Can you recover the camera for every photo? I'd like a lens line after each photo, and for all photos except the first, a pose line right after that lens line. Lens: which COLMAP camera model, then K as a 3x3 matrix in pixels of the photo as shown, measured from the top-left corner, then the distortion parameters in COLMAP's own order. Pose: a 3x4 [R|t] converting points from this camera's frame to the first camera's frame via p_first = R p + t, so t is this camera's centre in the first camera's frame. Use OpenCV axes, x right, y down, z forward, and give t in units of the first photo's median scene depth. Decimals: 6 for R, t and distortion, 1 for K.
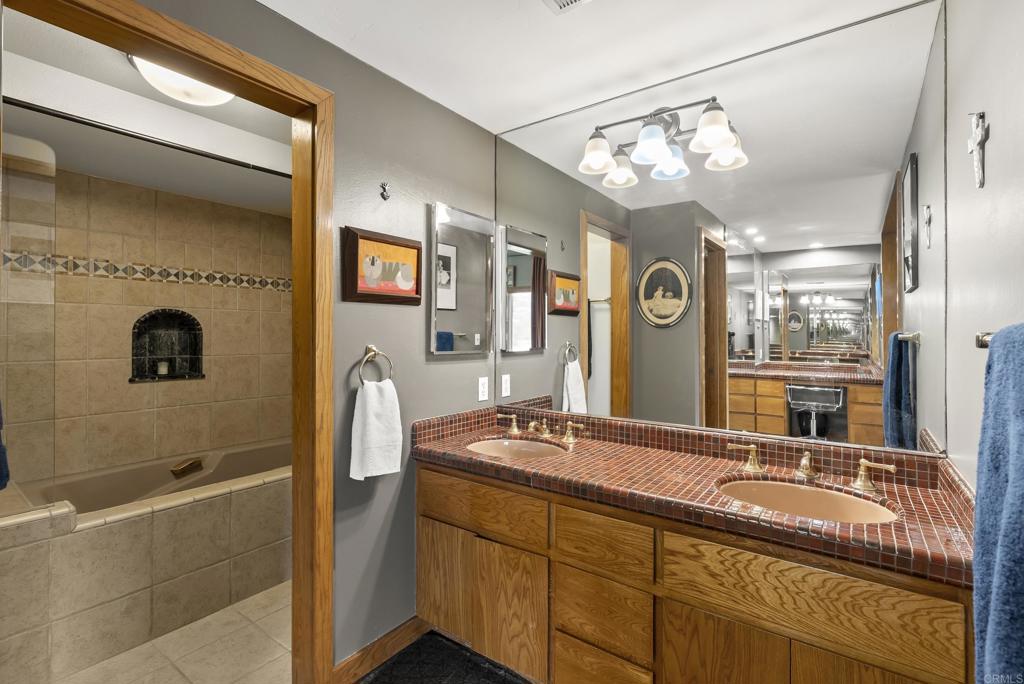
lens RADIAL K [[471.4, 0, 512.0], [0, 471.4, 333.7], [0, 0, 1]] dist [-0.000380, 0.001644]
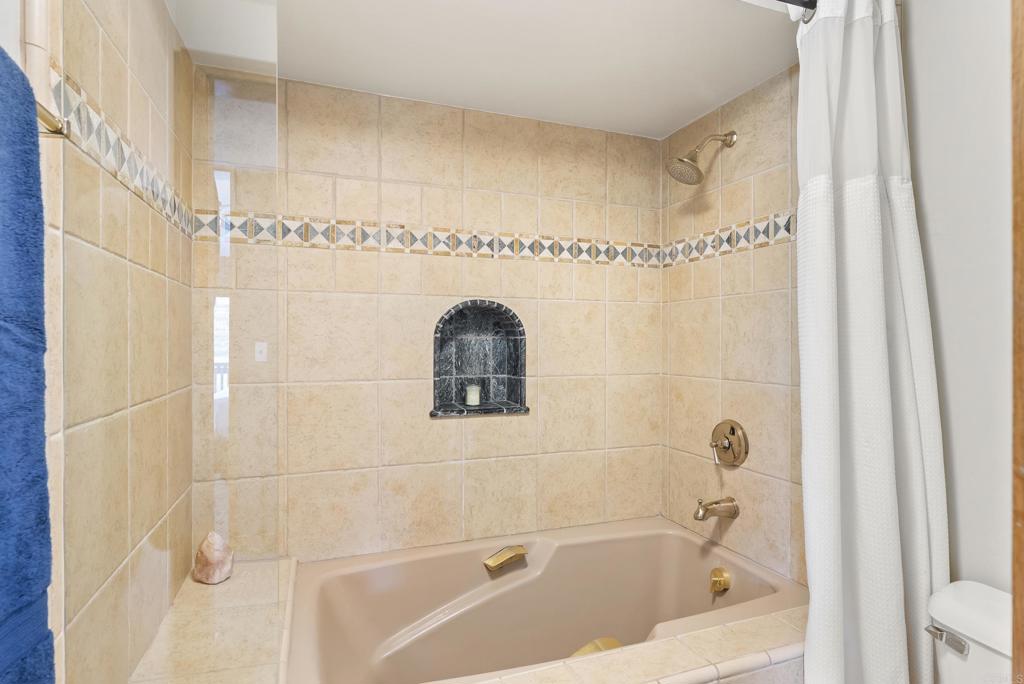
lens RADIAL K [[542.7, 0, 511.3], [0, 542.7, 340.4], [0, 0, 1]] dist [-0.000246, -0.000036]
pose [[0.840289, -0.005203, -0.542114, -0.306930], [0.003873, 0.999986, -0.003594, 0.003117], [0.542126, 0.000921, 0.840297, 0.422079]]
